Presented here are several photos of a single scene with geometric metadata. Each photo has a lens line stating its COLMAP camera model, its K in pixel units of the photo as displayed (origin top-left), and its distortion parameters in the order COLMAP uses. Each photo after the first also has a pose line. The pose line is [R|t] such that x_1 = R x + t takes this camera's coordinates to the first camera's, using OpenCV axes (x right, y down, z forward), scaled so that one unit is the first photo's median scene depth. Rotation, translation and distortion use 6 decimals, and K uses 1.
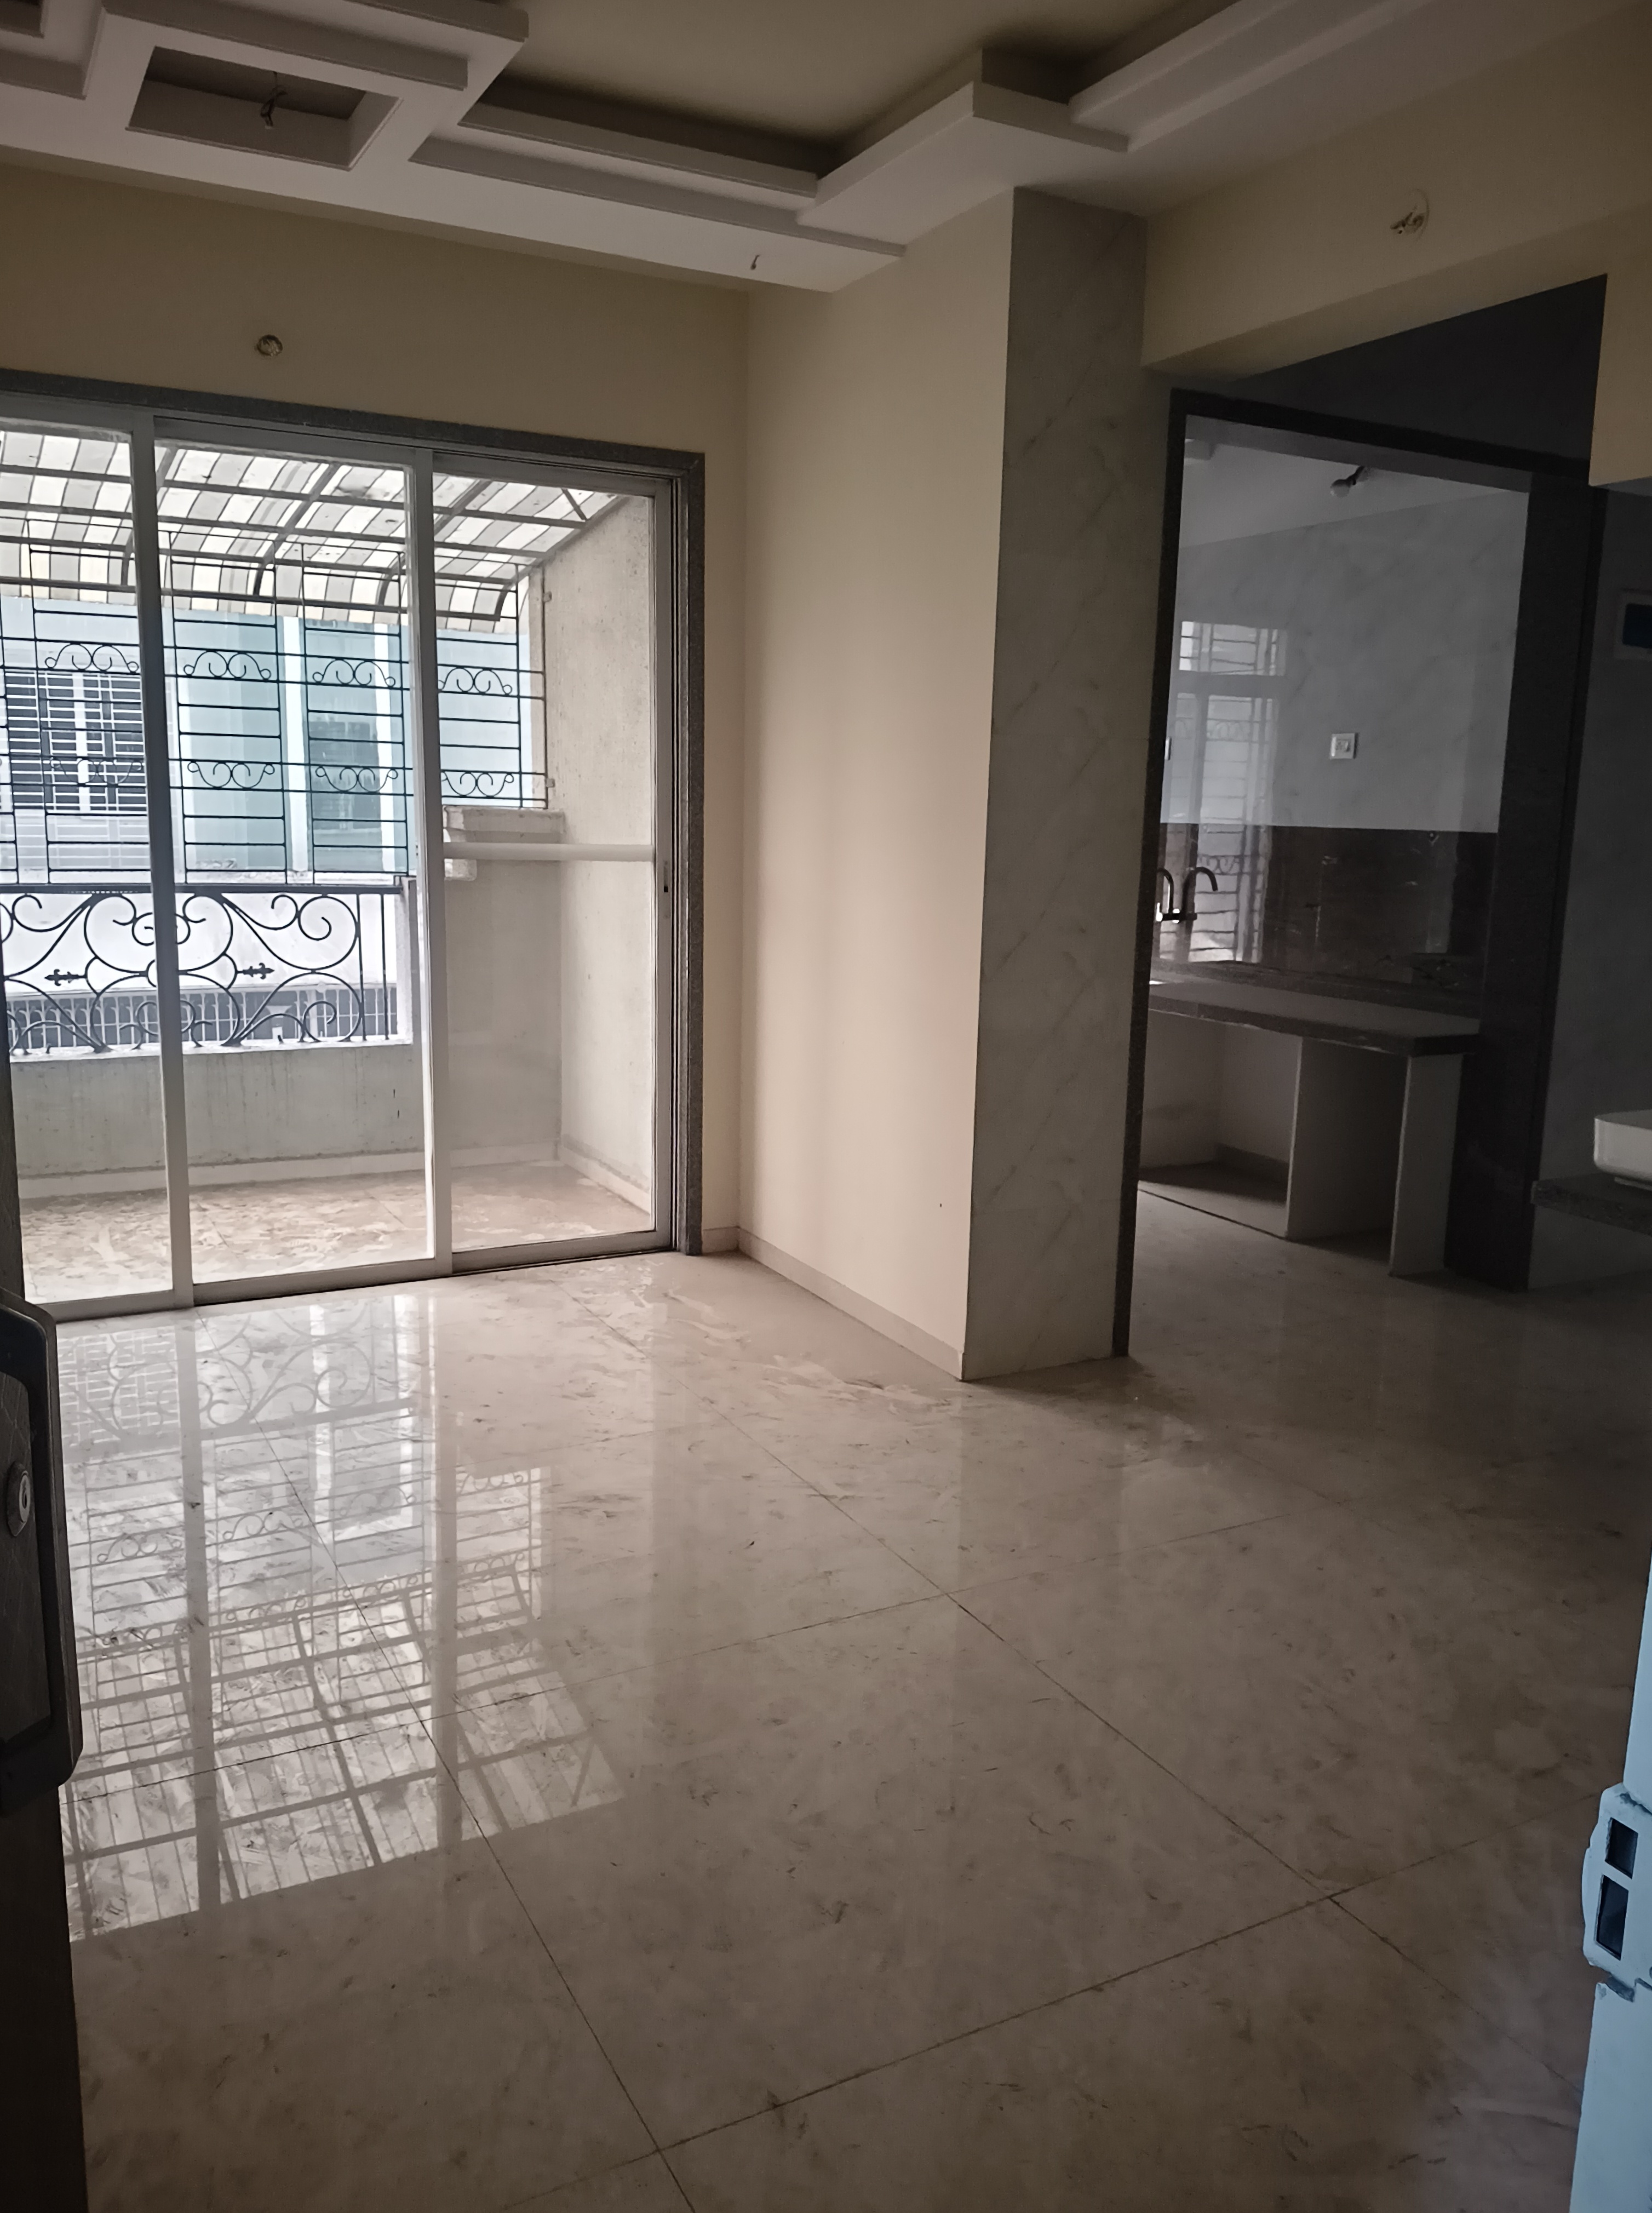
lens RADIAL K [[1693.4, 0, 823.5], [0, 1693.4, 1136.1], [0, 0, 1]] dist [0.083624, -0.222504]
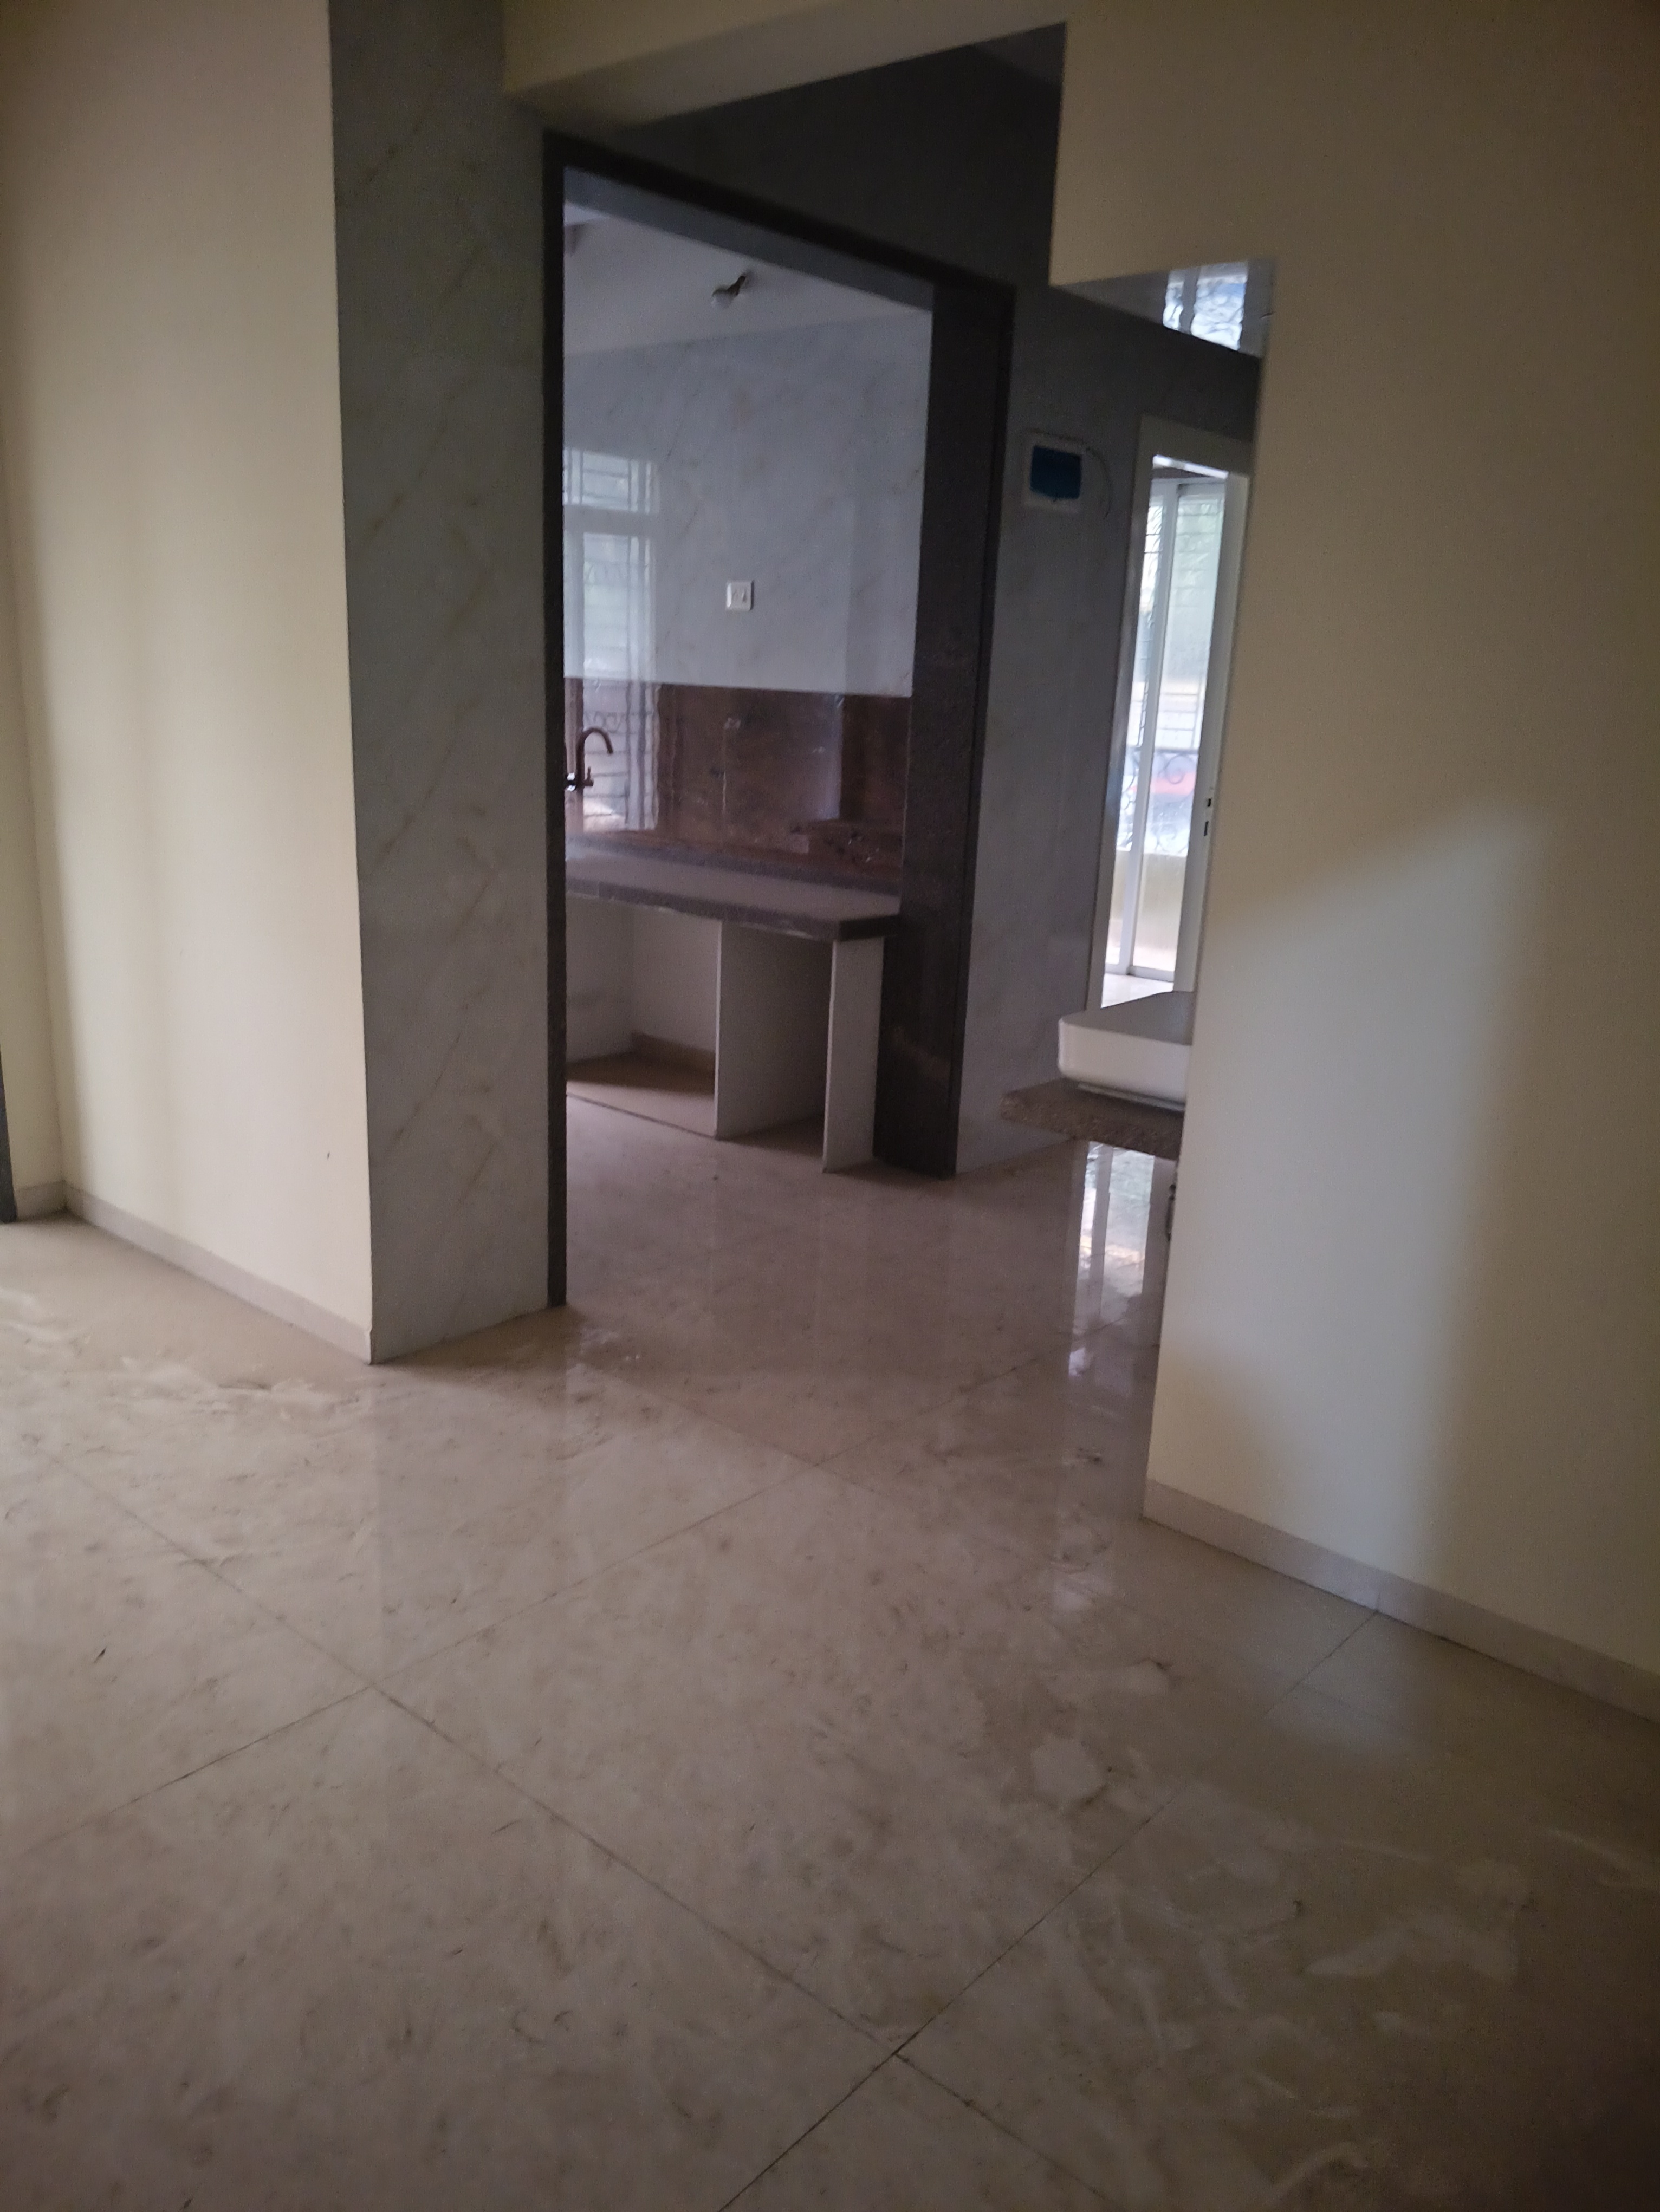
lens RADIAL K [[1664.3, 0, 839.5], [0, 1664.3, 1177.7], [0, 0, 1]] dist [0.049173, -0.114828]
pose [[0.931902, -0.084706, 0.352681, 0.012749], [0.044934, 0.991819, 0.119480, -0.028417], [-0.359916, -0.095496, 0.928085, 0.144592]]
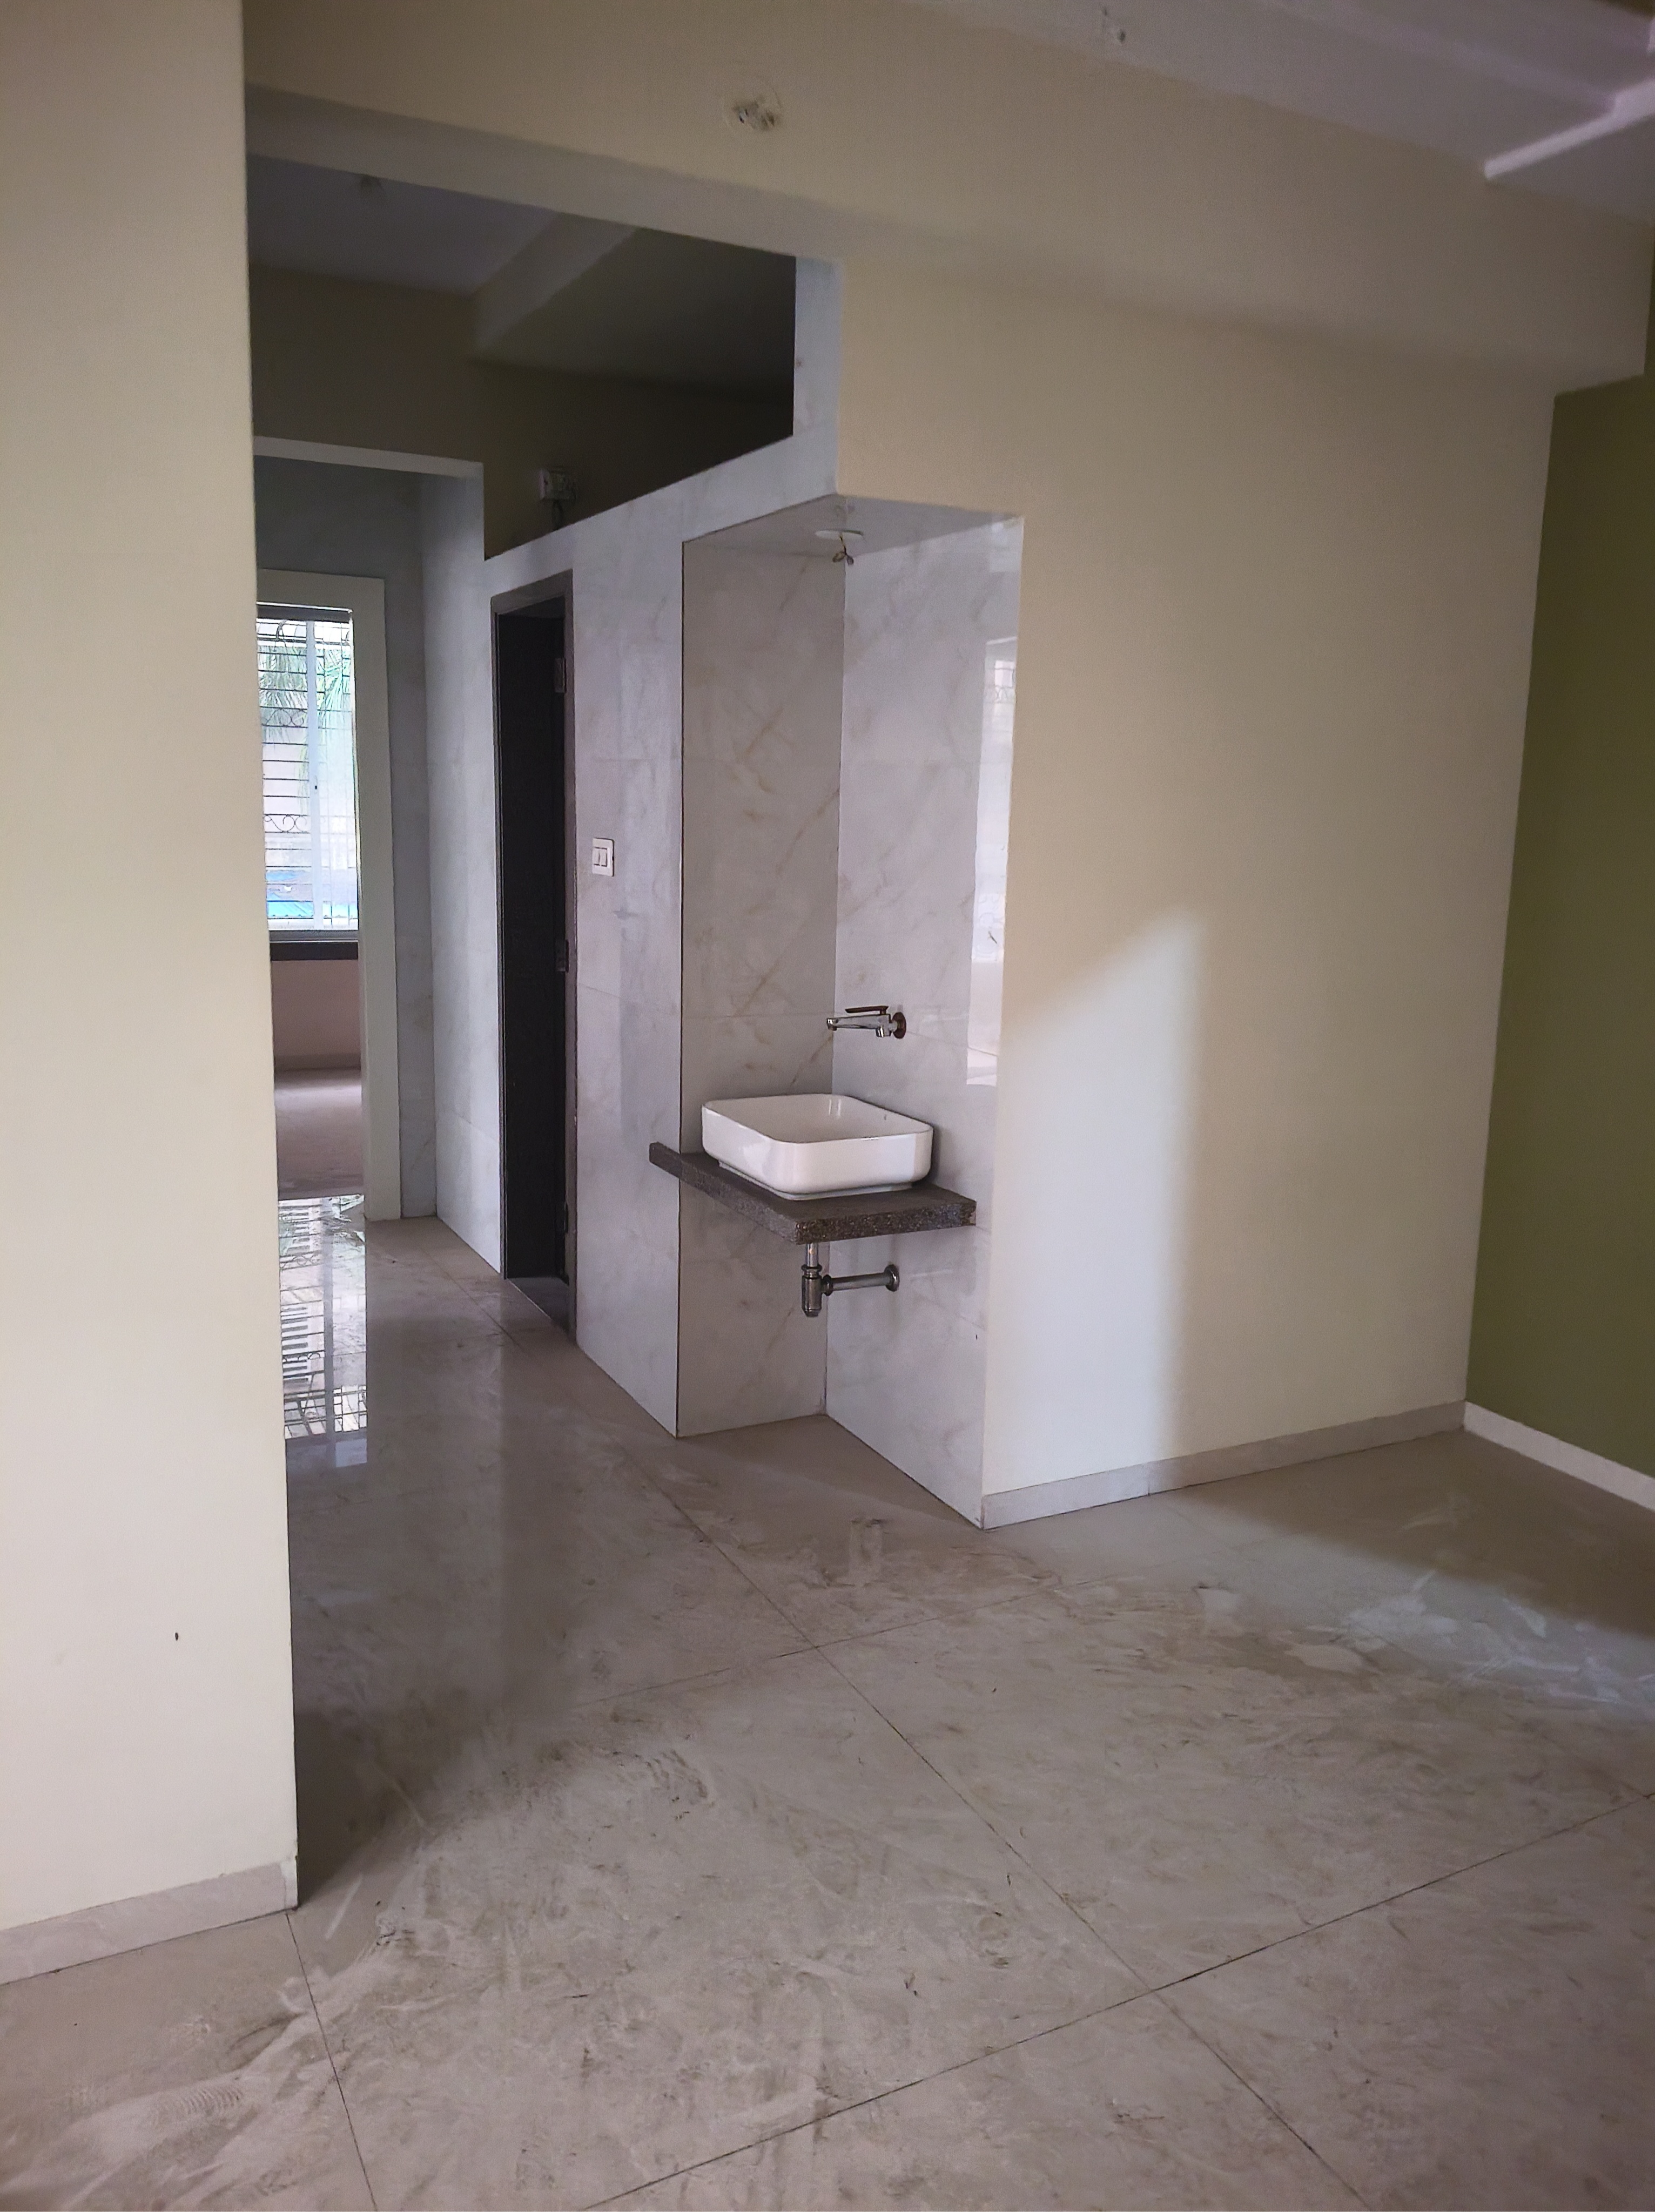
lens RADIAL K [[1646.0, 0, 894.7], [0, 1646.0, 1071.6], [0, 0, 1]] dist [0.078852, -0.166707]
pose [[-0.017937, -0.186664, 0.982260, -0.334974], [0.161763, 0.968933, 0.187085, -0.155361], [-0.986667, 0.162249, 0.012816, 0.653428]]
